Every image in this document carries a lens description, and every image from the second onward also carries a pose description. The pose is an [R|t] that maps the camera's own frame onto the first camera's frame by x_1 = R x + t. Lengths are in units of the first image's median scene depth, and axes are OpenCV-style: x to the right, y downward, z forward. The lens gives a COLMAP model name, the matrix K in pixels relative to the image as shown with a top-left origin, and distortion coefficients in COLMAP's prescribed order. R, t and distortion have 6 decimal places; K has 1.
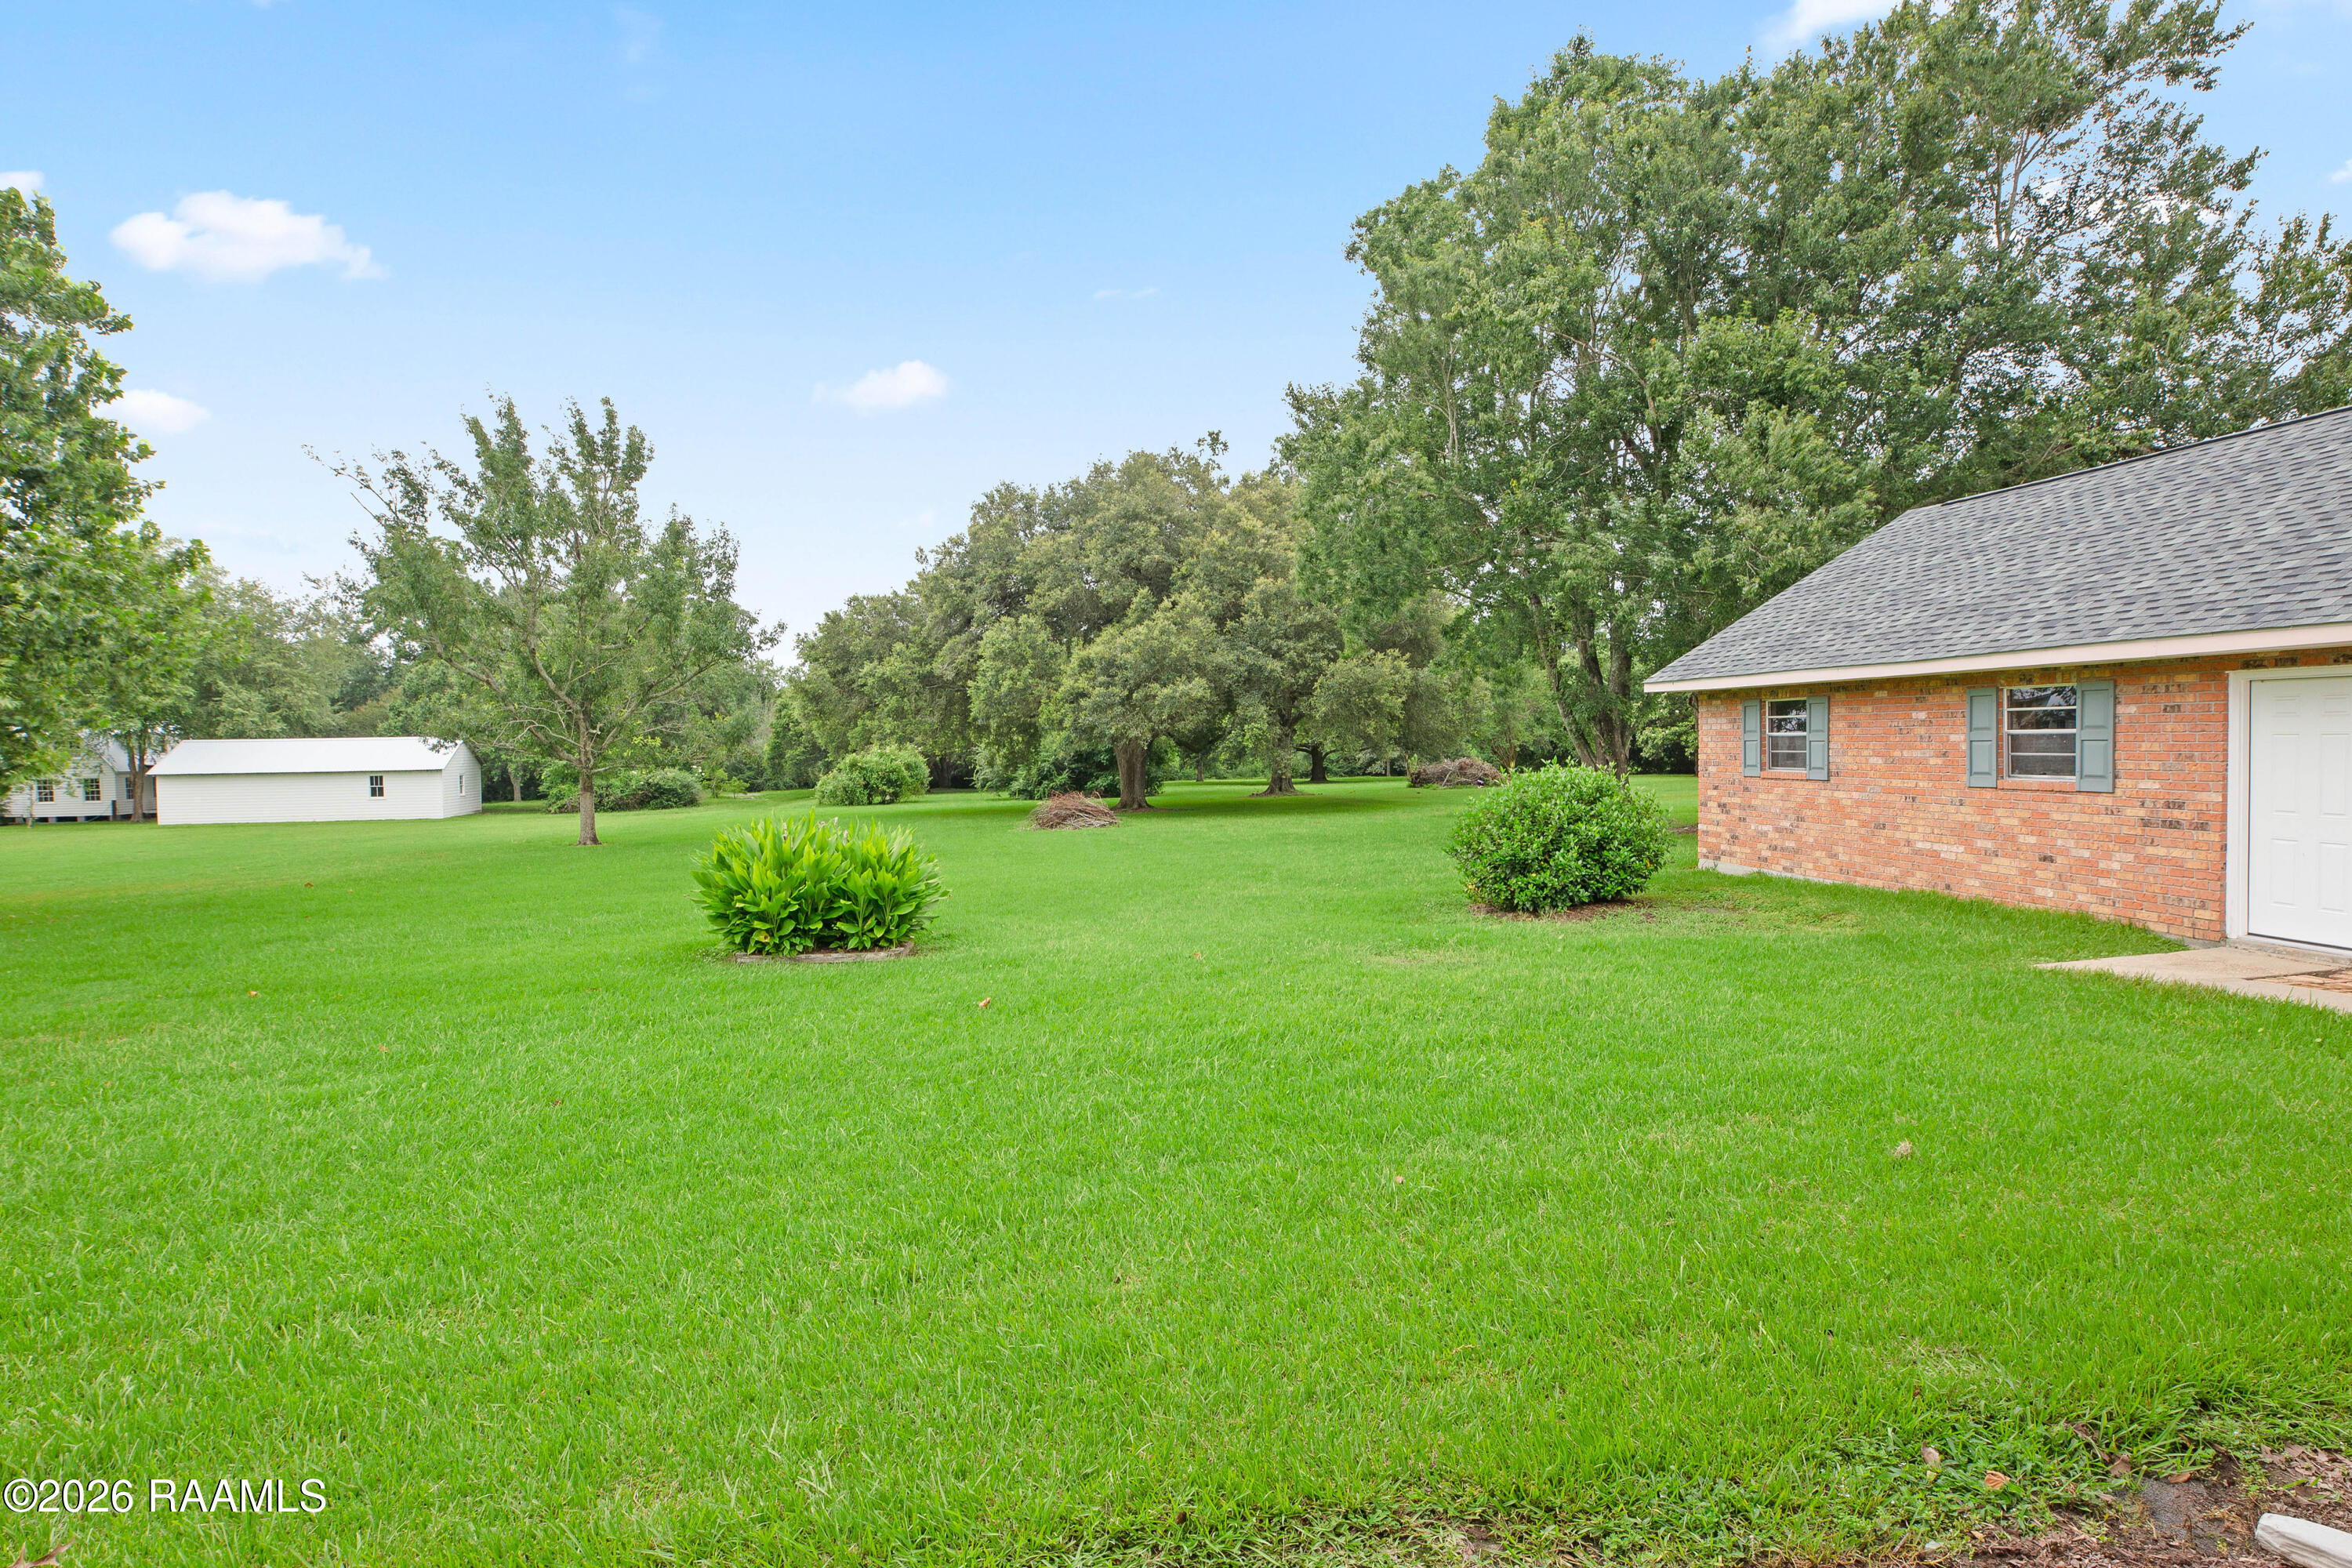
lens RADIAL K [[1069.8, 0, 1176.0], [0, 1069.8, 784.0], [0, 0, 1]] dist [0.000203, 0.009445]
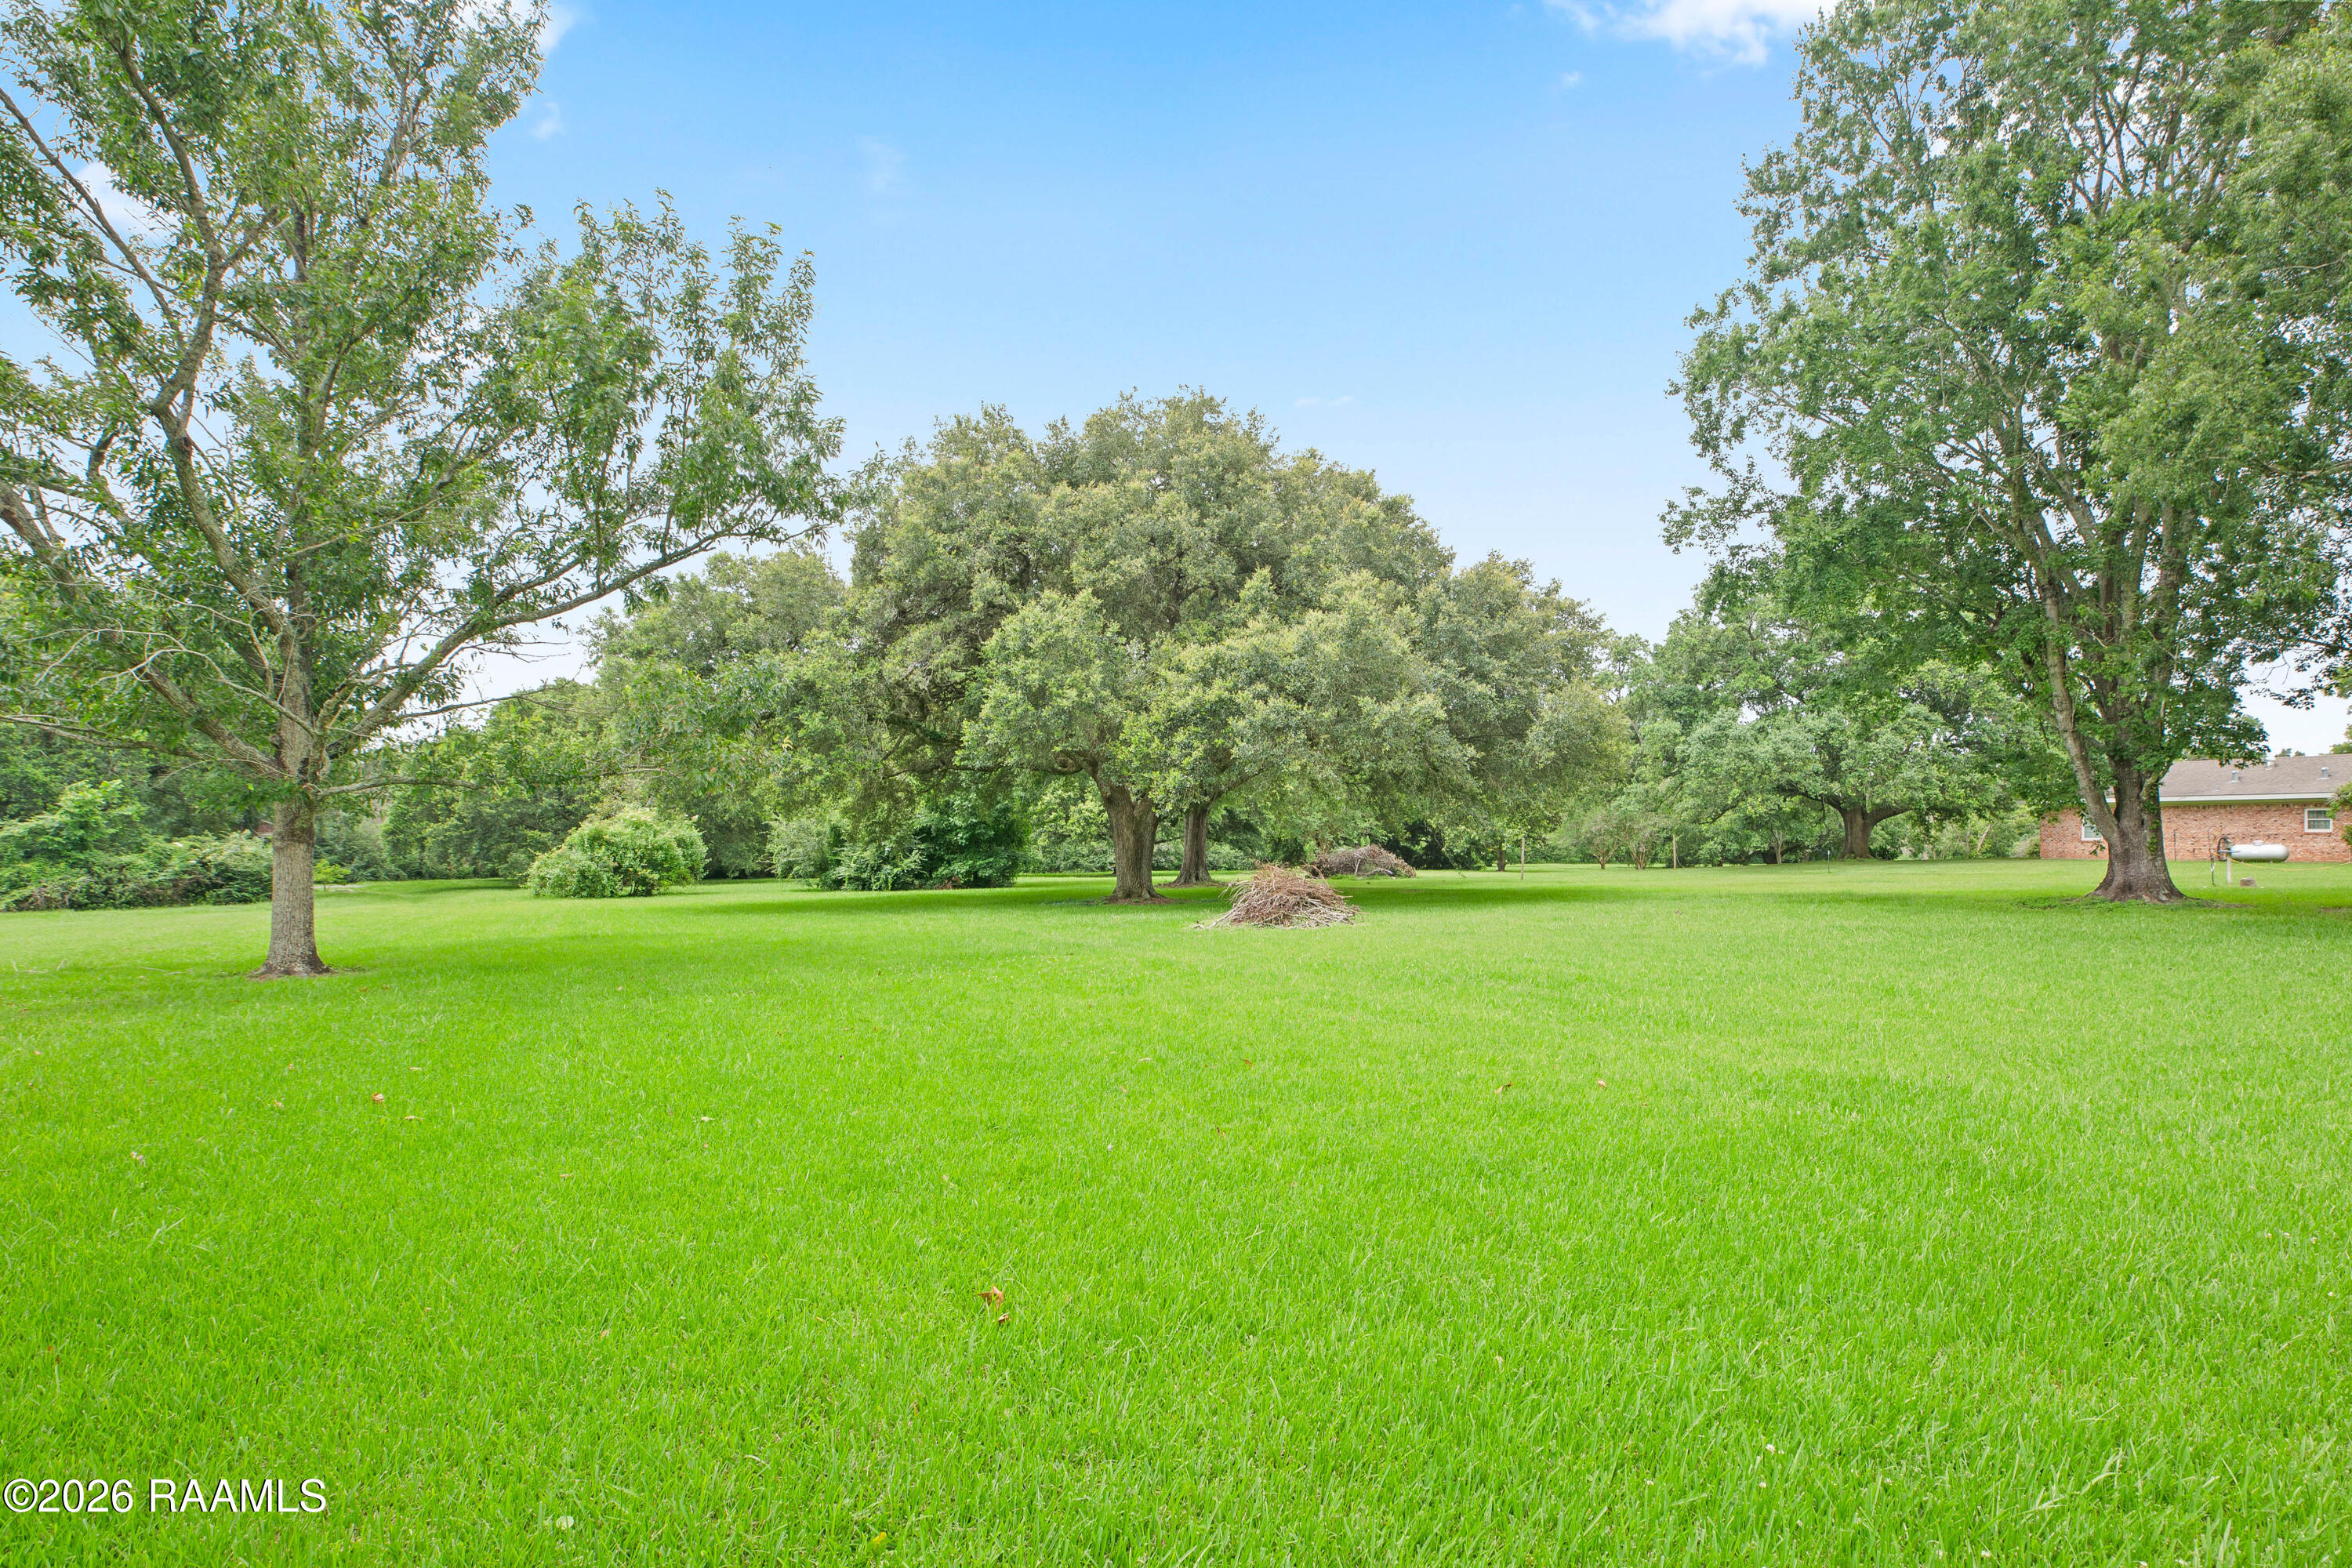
lens RADIAL K [[1069.8, 0, 1176.0], [0, 1069.8, 784.0], [0, 0, 1]] dist [0.000203, 0.009445]
pose [[0.944671, 0.038909, 0.325704, -0.178731], [-0.007889, 0.995348, -0.096025, 0.010376], [-0.327925, 0.088142, 0.940583, 0.243683]]
